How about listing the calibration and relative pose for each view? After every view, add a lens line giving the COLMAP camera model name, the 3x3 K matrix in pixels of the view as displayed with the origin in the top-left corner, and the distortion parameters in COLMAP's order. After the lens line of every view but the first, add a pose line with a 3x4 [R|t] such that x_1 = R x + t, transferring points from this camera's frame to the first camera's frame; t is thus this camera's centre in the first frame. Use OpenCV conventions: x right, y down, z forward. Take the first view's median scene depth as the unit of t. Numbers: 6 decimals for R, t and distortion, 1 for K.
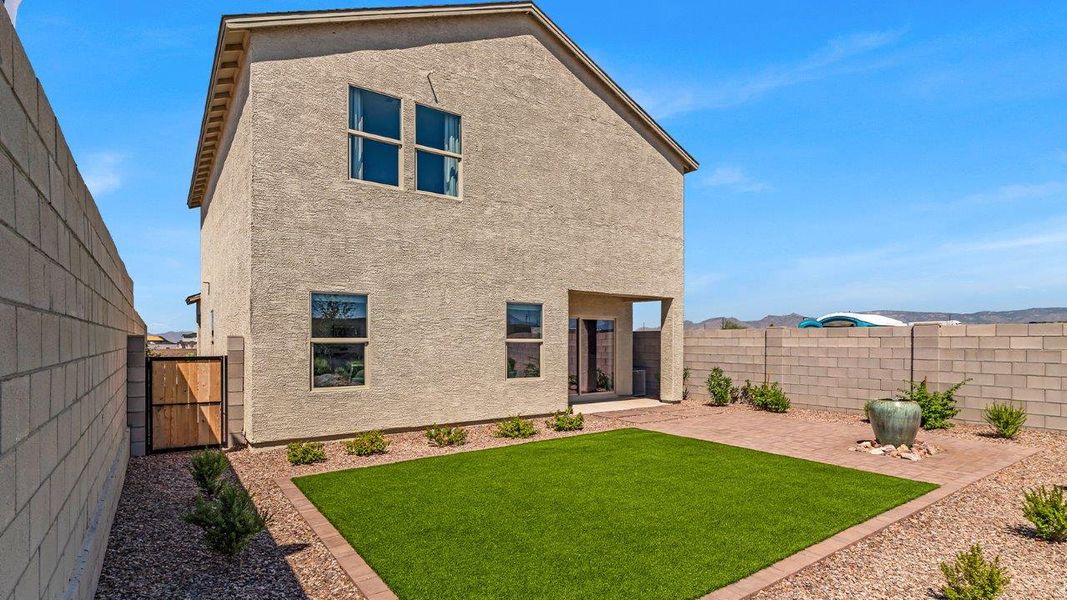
lens RADIAL K [[522.7, 0, 532.5], [0, 522.7, 332.4], [0, 0, 1]] dist [0.003705, 0.000520]
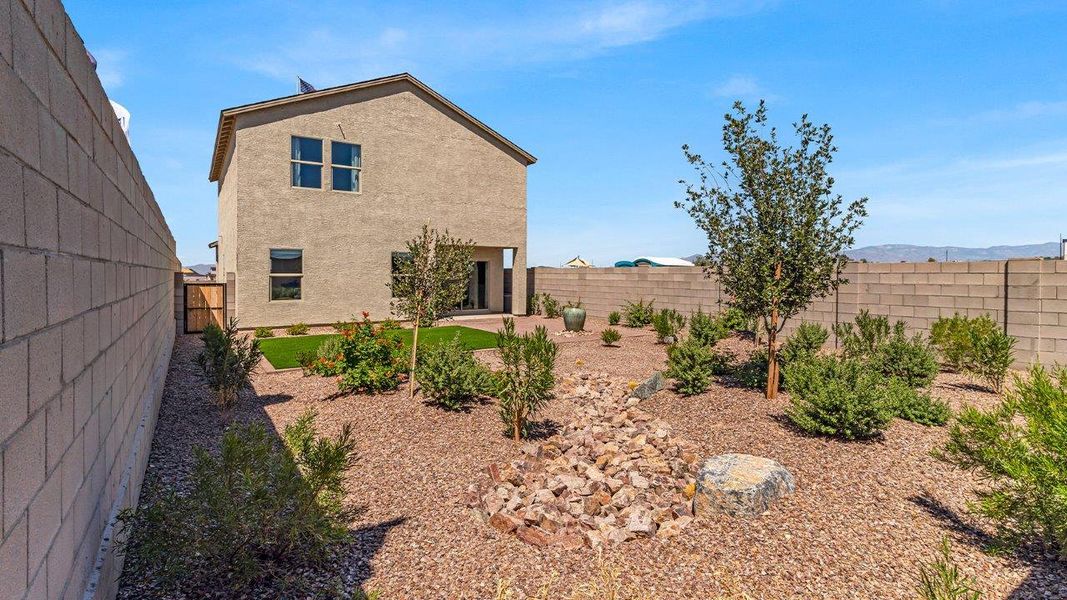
lens RADIAL K [[513.9, 0, 533.5], [0, 513.9, 269.3], [0, 0, 1]] dist [-0.000560, -0.000110]
pose [[0.999554, 0.002405, -0.029777, 0.515670], [-0.002161, 0.999964, 0.008242, -0.019946], [0.029796, -0.008174, 0.999523, -0.725648]]
